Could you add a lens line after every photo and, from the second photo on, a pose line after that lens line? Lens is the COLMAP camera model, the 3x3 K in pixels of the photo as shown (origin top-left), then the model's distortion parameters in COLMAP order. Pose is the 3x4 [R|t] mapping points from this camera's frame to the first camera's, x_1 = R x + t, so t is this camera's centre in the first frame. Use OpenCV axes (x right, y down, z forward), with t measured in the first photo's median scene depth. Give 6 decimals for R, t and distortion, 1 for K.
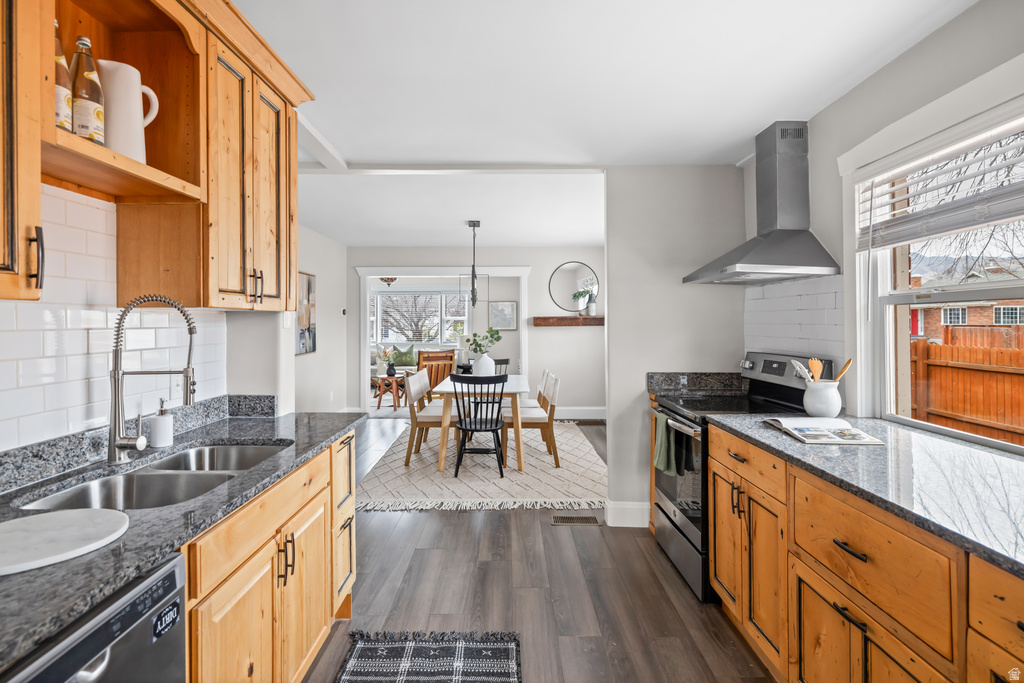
lens RADIAL K [[478.1, 0, 508.7], [0, 478.1, 319.8], [0, 0, 1]] dist [0.001112, 0.000086]
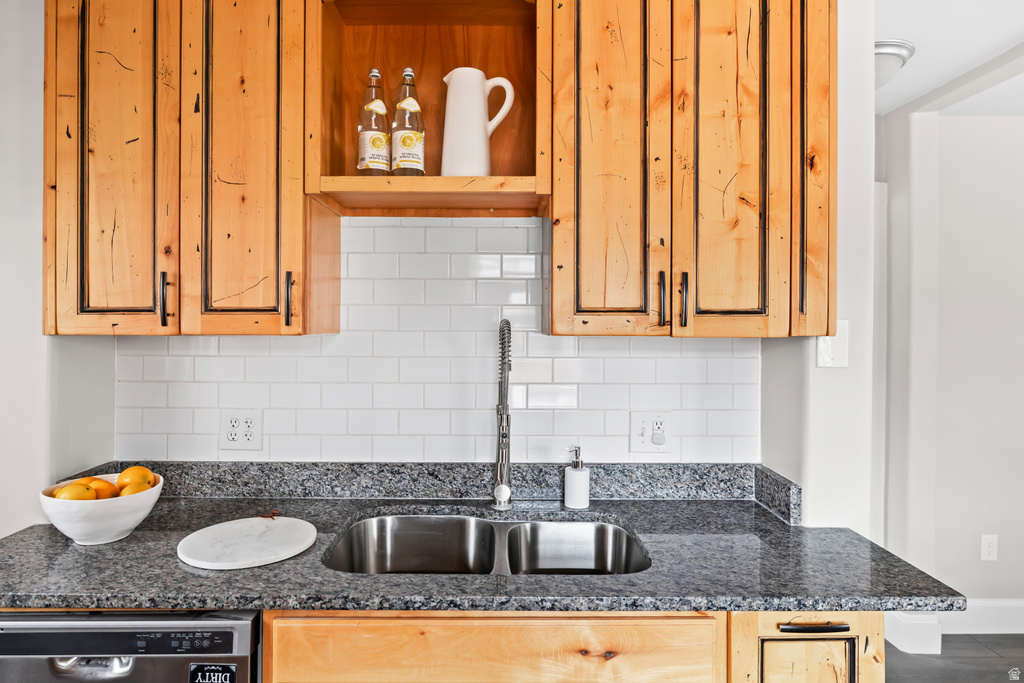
lens RADIAL K [[588.0, 0, 510.7], [0, 588.0, 321.2], [0, 0, 1]] dist [-0.002882, -0.000534]
pose [[0.024592, -0.004579, -0.999687, 0.338470], [-0.002525, 0.999986, -0.004642, -0.053978], [0.999694, 0.002638, 0.024580, 1.144585]]
